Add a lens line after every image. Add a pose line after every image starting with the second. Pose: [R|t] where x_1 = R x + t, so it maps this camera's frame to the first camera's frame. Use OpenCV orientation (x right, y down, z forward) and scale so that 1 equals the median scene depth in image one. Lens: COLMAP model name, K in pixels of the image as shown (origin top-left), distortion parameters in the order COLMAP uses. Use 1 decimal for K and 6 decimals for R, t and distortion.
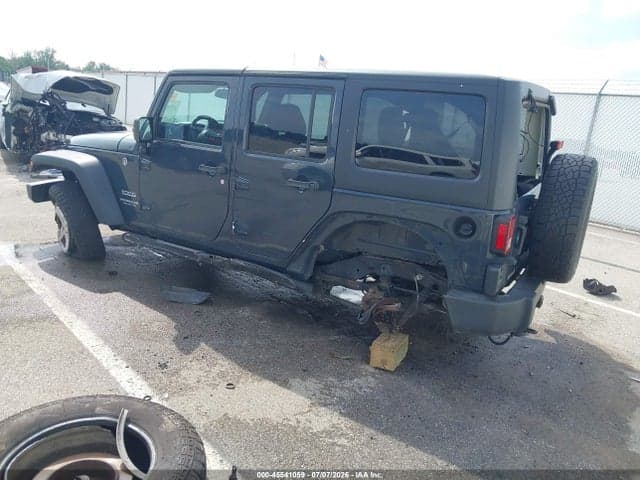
lens RADIAL K [[501.2, 0, 316.7], [0, 501.2, 252.0], [0, 0, 1]] dist [0.028563, -0.058284]
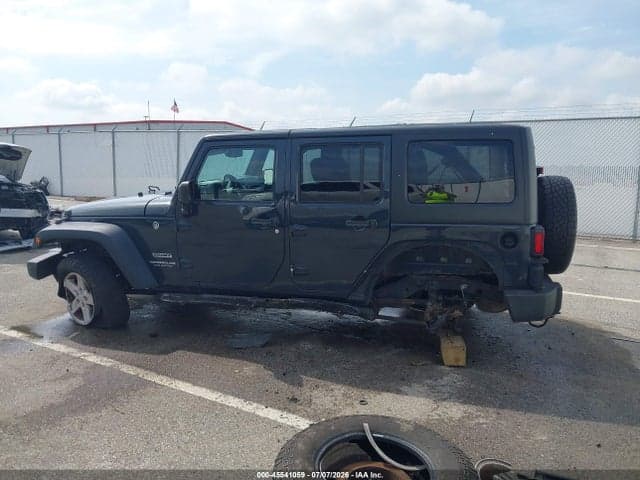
lens RADIAL K [[501.2, 0, 316.7], [0, 501.2, 252.0], [0, 0, 1]] dist [0.028563, -0.058284]
pose [[0.955180, -0.141651, 0.259933, -0.446468], [0.158715, 0.986263, -0.045766, -0.033479], [-0.249880, 0.084971, 0.964541, -0.102195]]
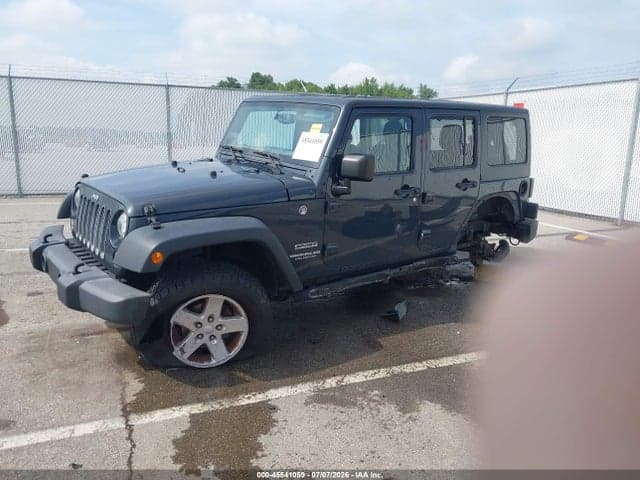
lens RADIAL K [[501.2, 0, 316.7], [0, 501.2, 252.0], [0, 0, 1]] dist [0.028563, -0.058284]
pose [[0.334795, -0.306264, 0.891131, -1.492113], [0.247334, 0.941110, 0.230518, -0.393171], [-0.909251, 0.143231, 0.390828, 0.861709]]
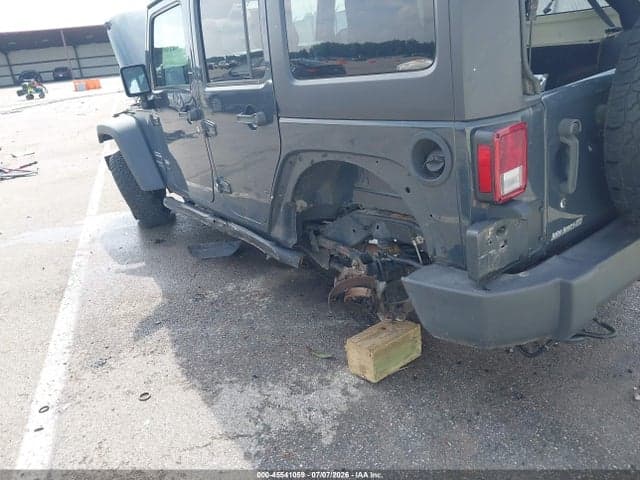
lens RADIAL K [[505.7, 0, 319.6], [0, 505.7, 251.8], [0, 0, 1]] dist [0.037096, -0.074405]
pose [[0.900627, -0.040391, -0.432711, 0.367044], [0.095257, 0.989807, 0.105871, -0.014858], [0.424024, -0.136569, 0.895295, 0.366566]]
